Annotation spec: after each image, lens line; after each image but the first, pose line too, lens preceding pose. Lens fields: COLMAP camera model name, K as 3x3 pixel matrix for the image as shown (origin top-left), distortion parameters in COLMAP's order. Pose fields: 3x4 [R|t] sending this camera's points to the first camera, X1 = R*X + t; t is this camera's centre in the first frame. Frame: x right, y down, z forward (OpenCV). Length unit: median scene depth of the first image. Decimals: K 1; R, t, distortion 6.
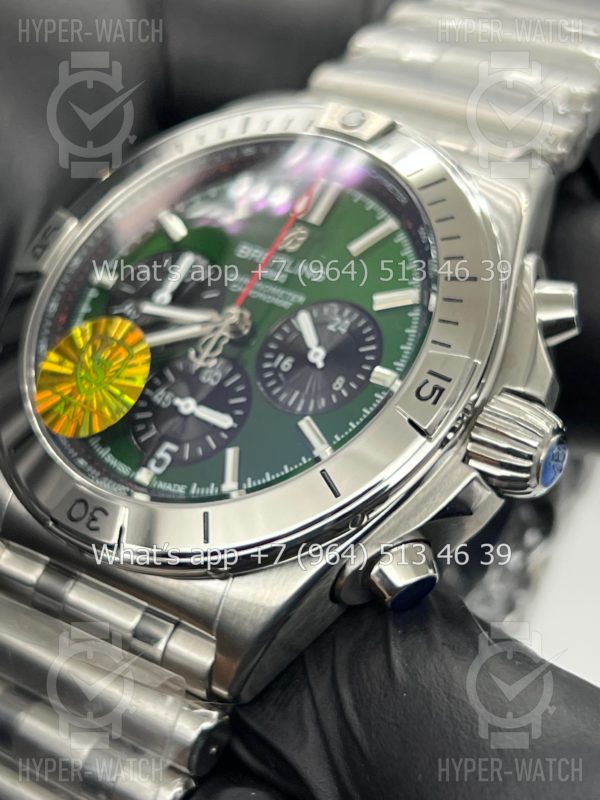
lens RADIAL K [[1967.5, 0, 300.0], [0, 1967.5, 400.0], [0, 0, 1]] dist [0.337773, -3.607155]
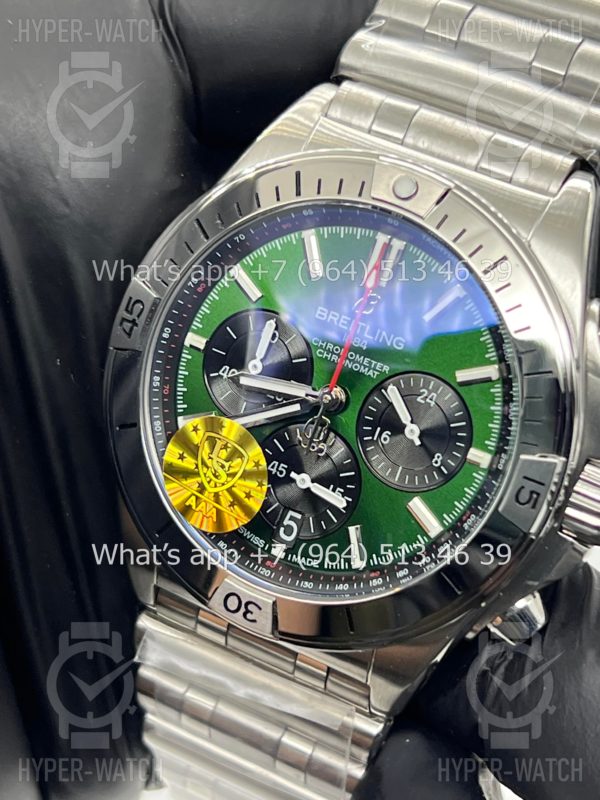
lens RADIAL K [[1967.5, 0, 300.0], [0, 1967.5, 400.0], [0, 0, 1]] dist [0.337773, -3.607155]
pose [[0.984320, -0.176088, -0.010326, -0.039604], [0.158646, 0.858195, 0.488193, -0.595651], [-0.077103, -0.482177, 0.872675, 0.039644]]
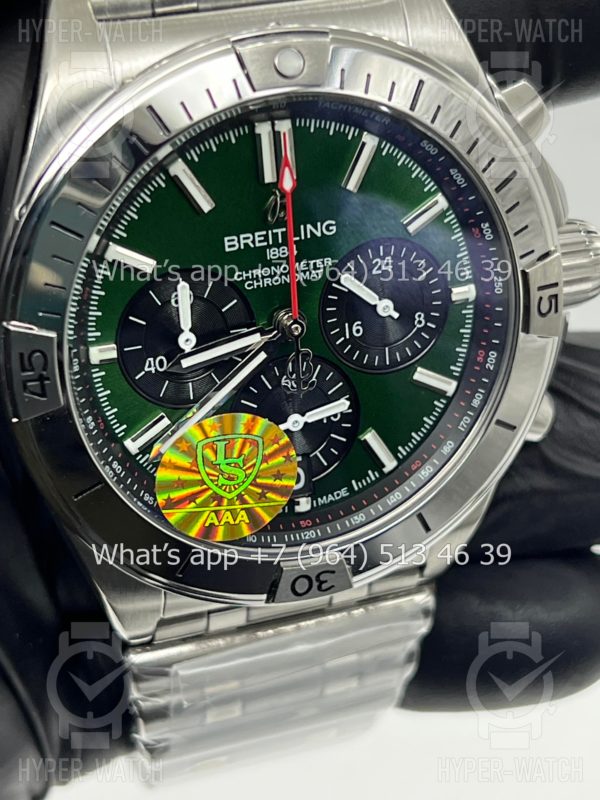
lens RADIAL K [[1967.5, 0, 300.0], [0, 1967.5, 400.0], [0, 0, 1]] dist [0.337773, -3.607155]
pose [[0.610030, -0.698009, 0.375029, -0.413565], [0.164632, 0.574618, 0.801692, -0.783149], [-0.775087, -0.427315, 0.465449, 0.564749]]
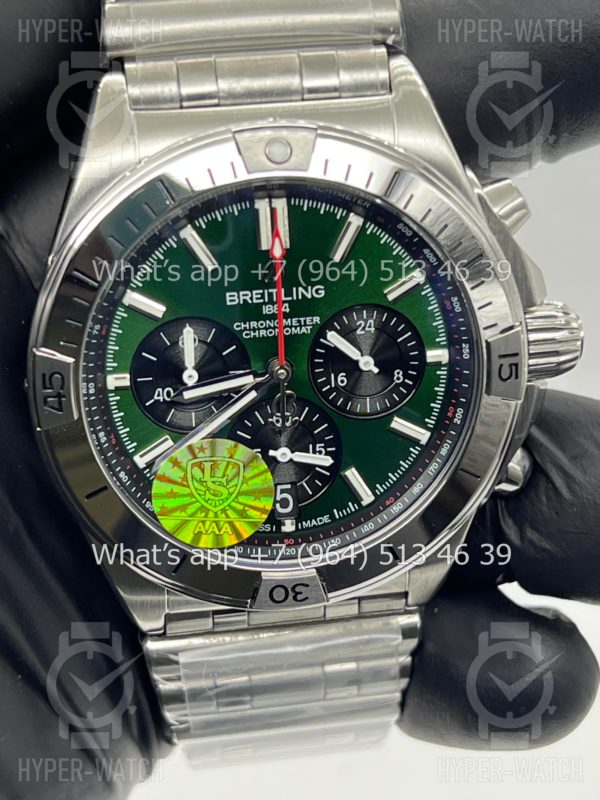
lens RADIAL K [[1967.5, 0, 300.0], [0, 1967.5, 400.0], [0, 0, 1]] dist [0.337773, -3.607155]
pose [[0.727700, -0.625734, 0.280909, -0.353333], [0.262812, 0.632666, 0.728467, -0.850579], [-0.633548, -0.456279, 0.624841, 0.305992]]
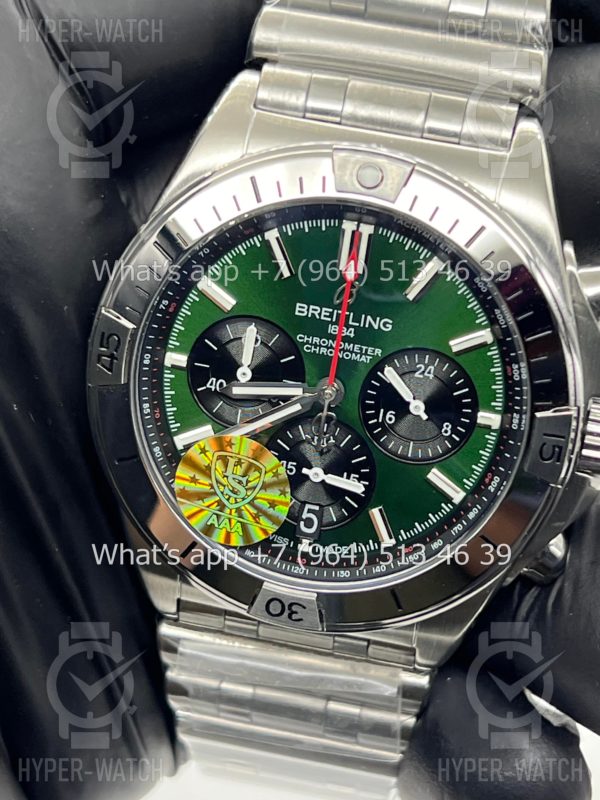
lens RADIAL K [[1967.5, 0, 300.0], [0, 1967.5, 400.0], [0, 0, 1]] dist [0.337773, -3.607155]
pose [[0.911311, -0.393999, 0.119491, -0.187083], [0.233427, 0.733505, 0.638344, -0.767071], [-0.339154, -0.553837, 0.760420, 0.165498]]
